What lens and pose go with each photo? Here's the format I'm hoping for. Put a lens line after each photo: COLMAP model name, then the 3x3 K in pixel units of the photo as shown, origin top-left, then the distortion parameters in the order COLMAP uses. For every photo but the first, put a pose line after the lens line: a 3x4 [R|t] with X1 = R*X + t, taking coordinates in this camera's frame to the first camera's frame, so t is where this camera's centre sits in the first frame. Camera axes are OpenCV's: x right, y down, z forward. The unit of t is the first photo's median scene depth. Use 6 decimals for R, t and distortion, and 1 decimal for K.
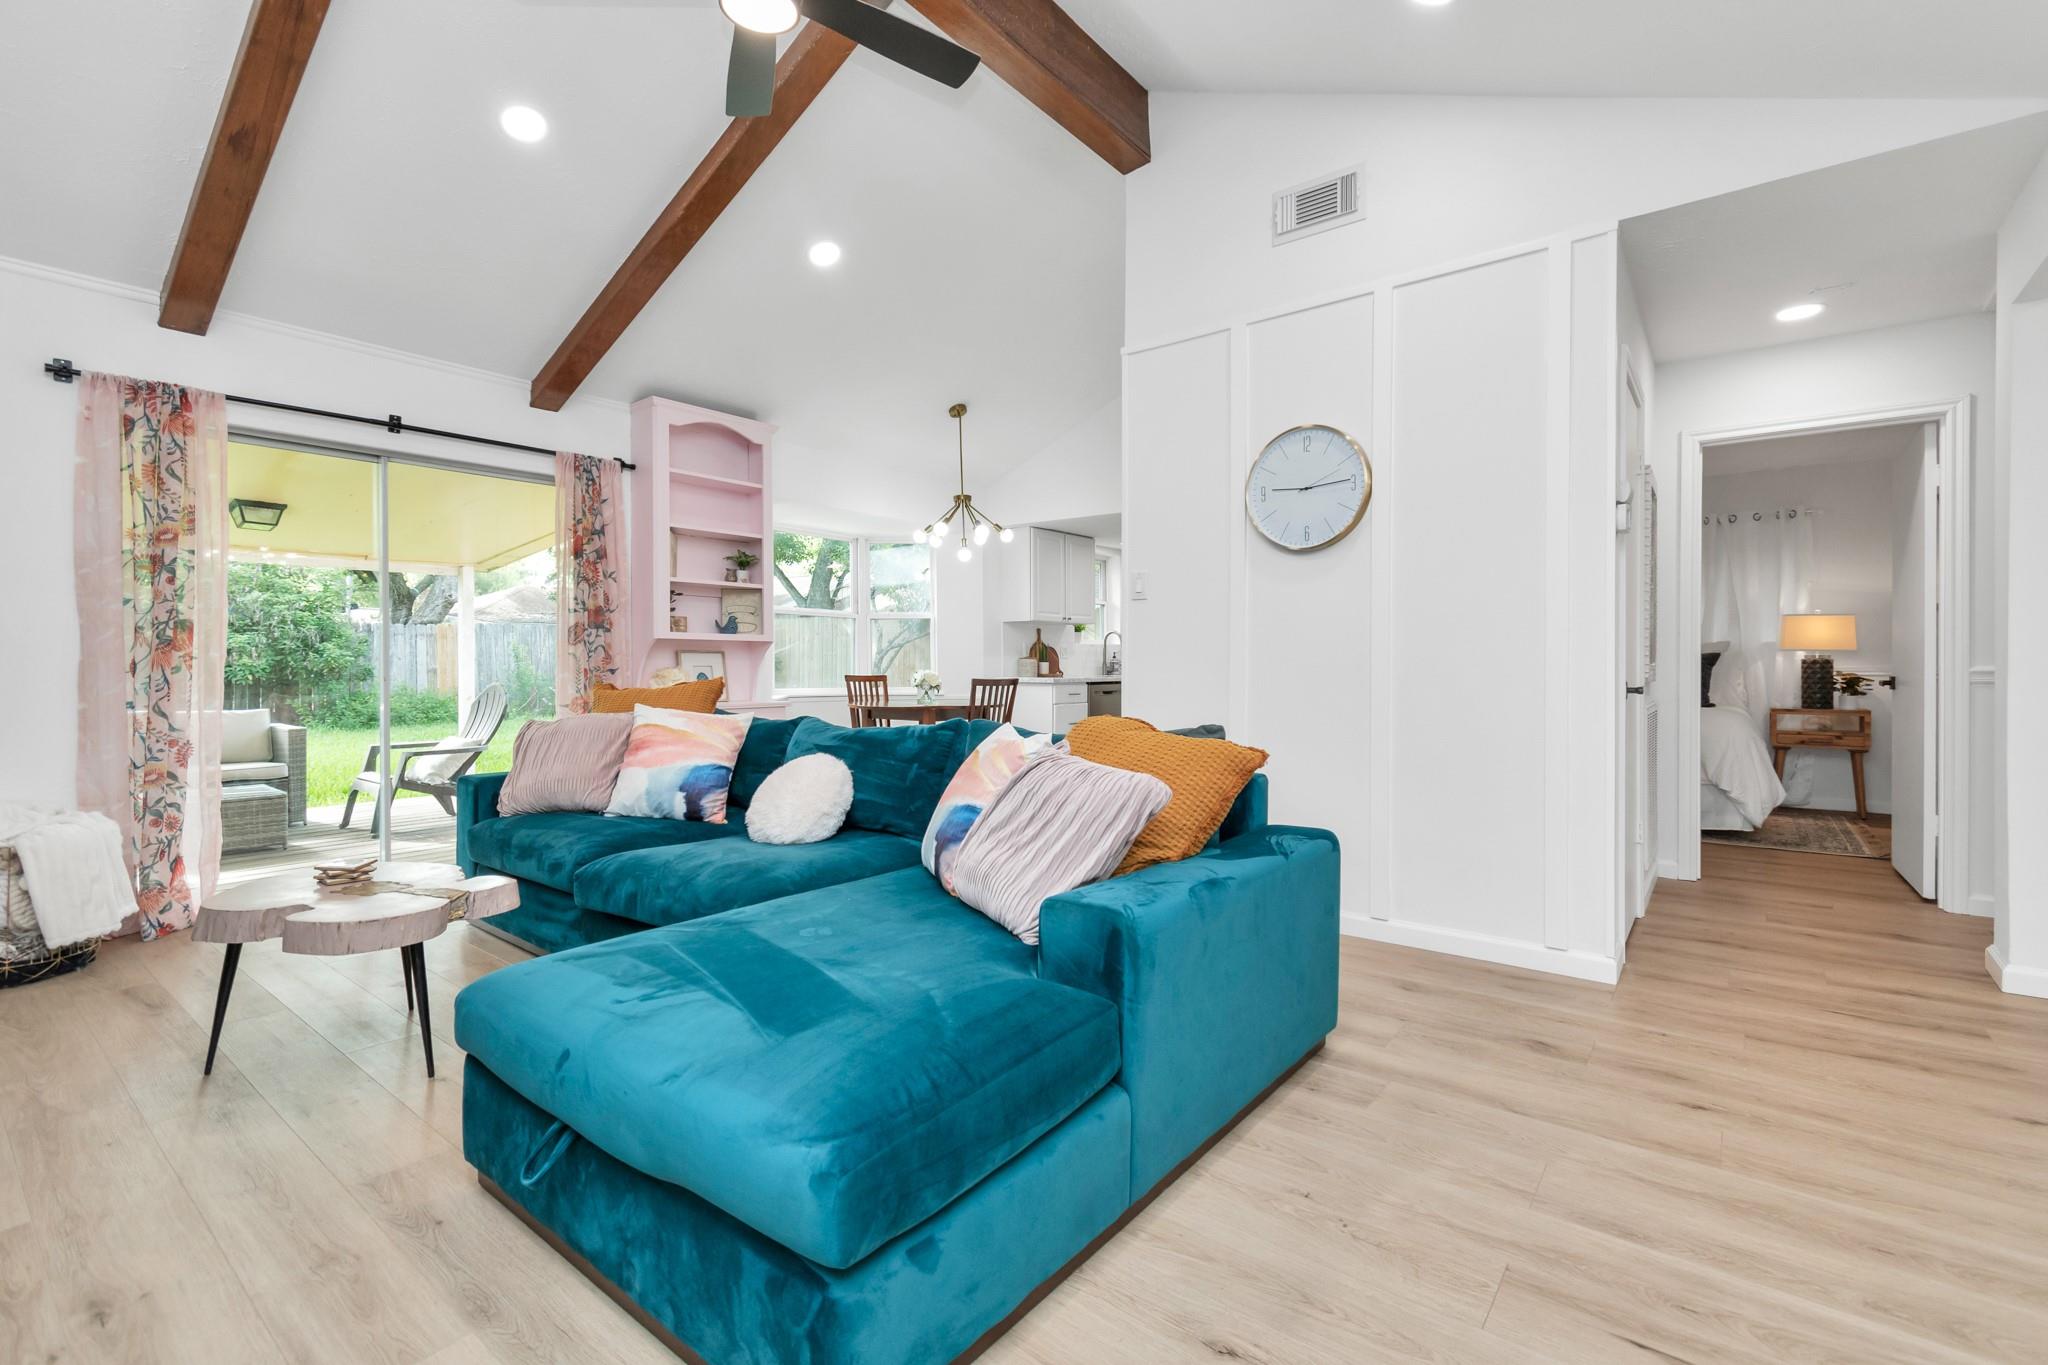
lens RADIAL K [[901.8, 0, 1022.8], [0, 901.8, 666.5], [0, 0, 1]] dist [0.002339, 0.000469]
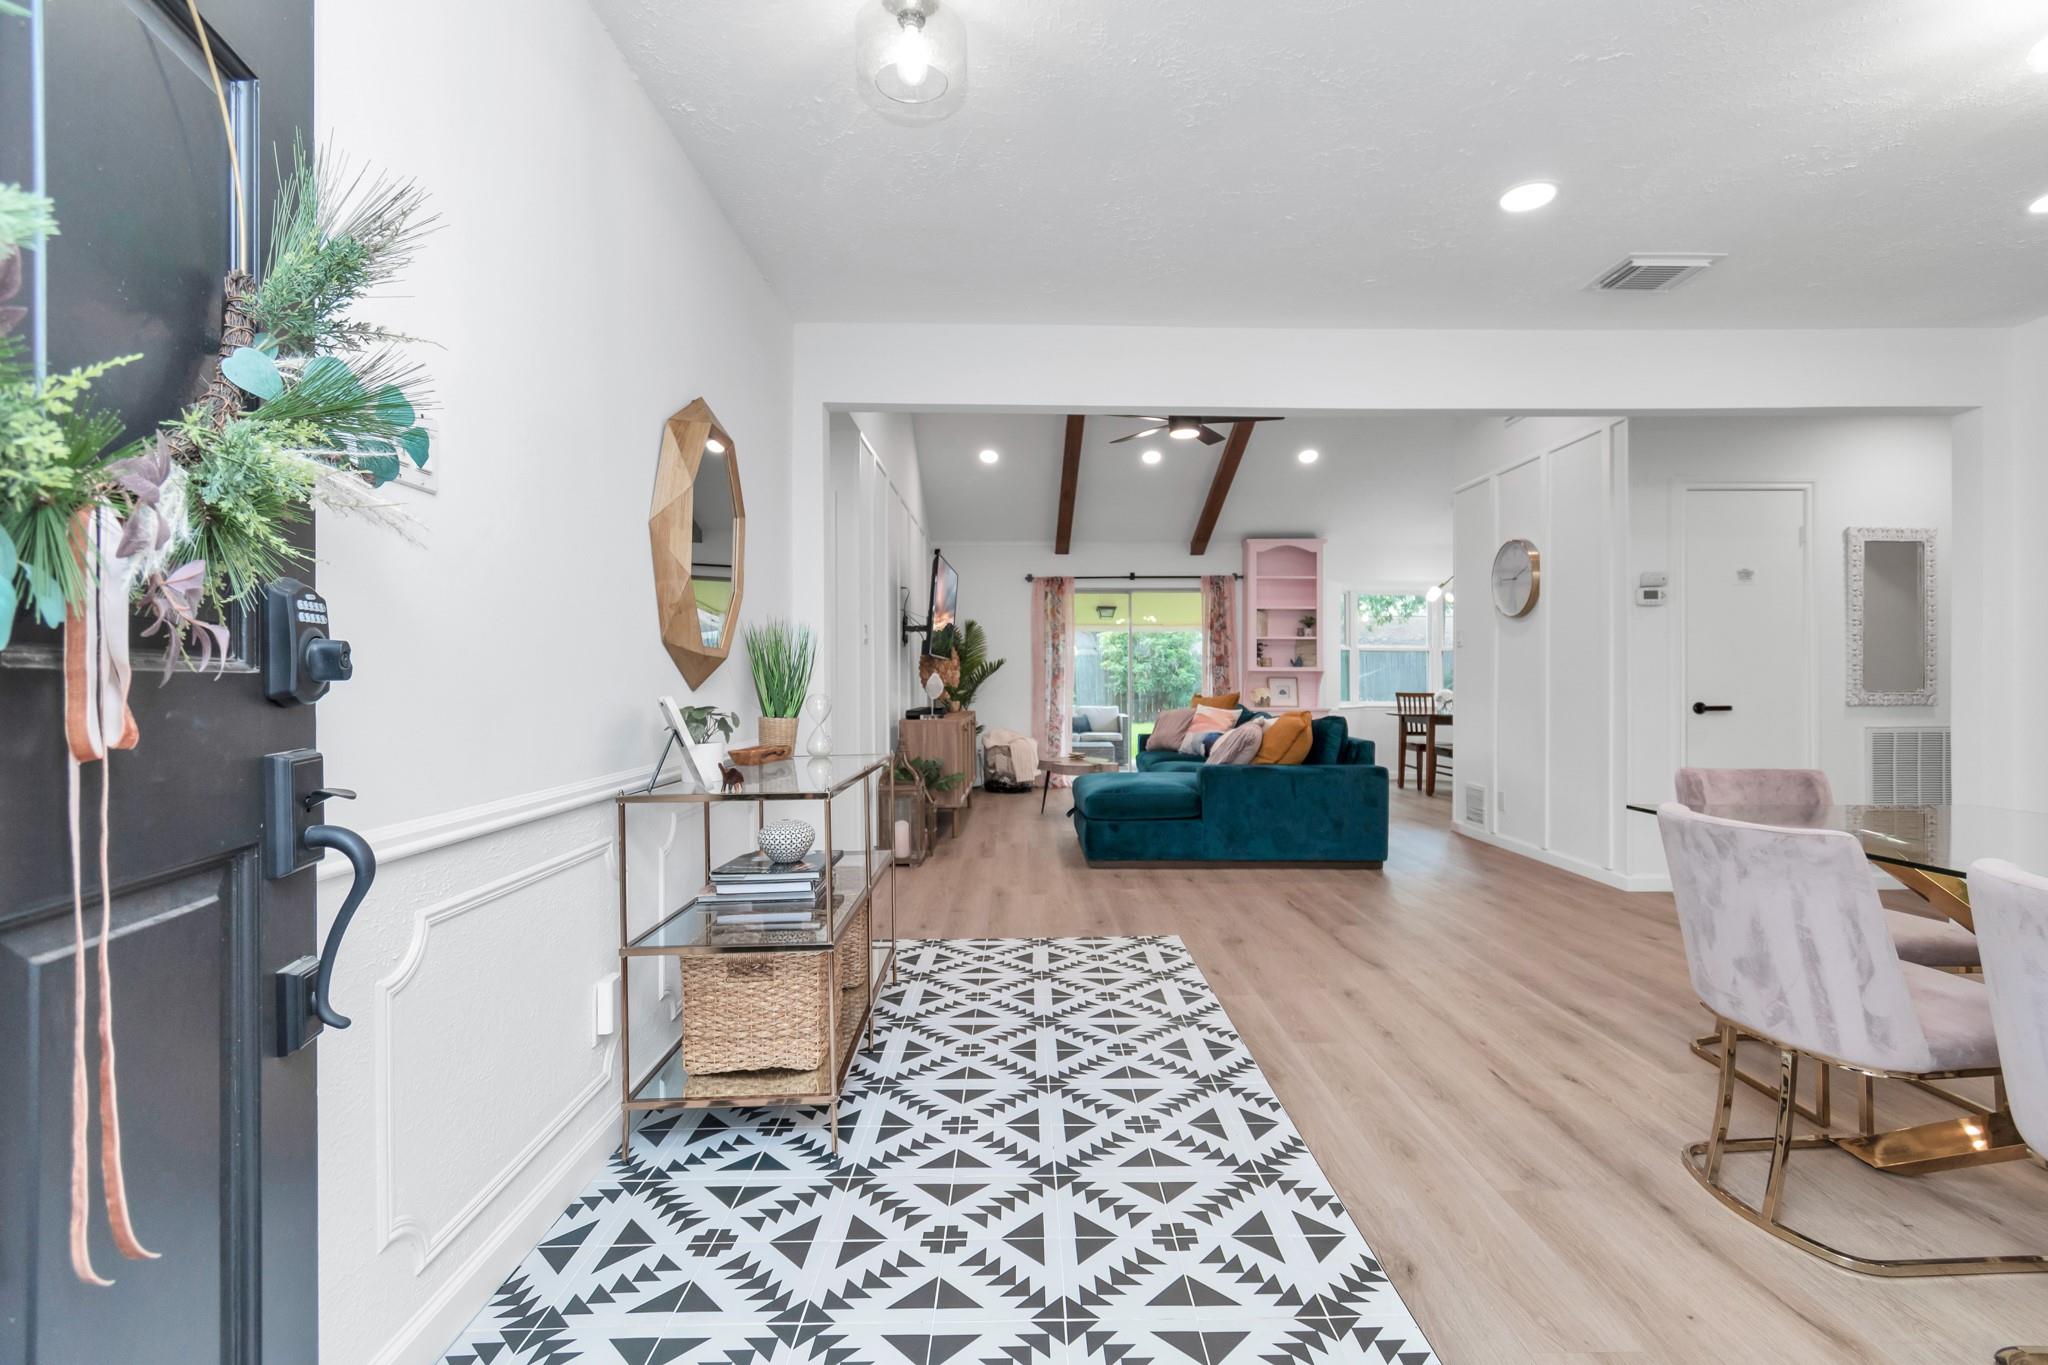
lens RADIAL K [[889.4, 0, 1028.9], [0, 889.4, 689.9], [0, 0, 1]] dist [0.000940, 0.000105]
pose [[0.630145, 0.007546, -0.776441, 0.977027], [-0.000748, 0.999958, 0.009111, -0.012171], [0.776477, -0.005160, 0.630124, -0.663290]]
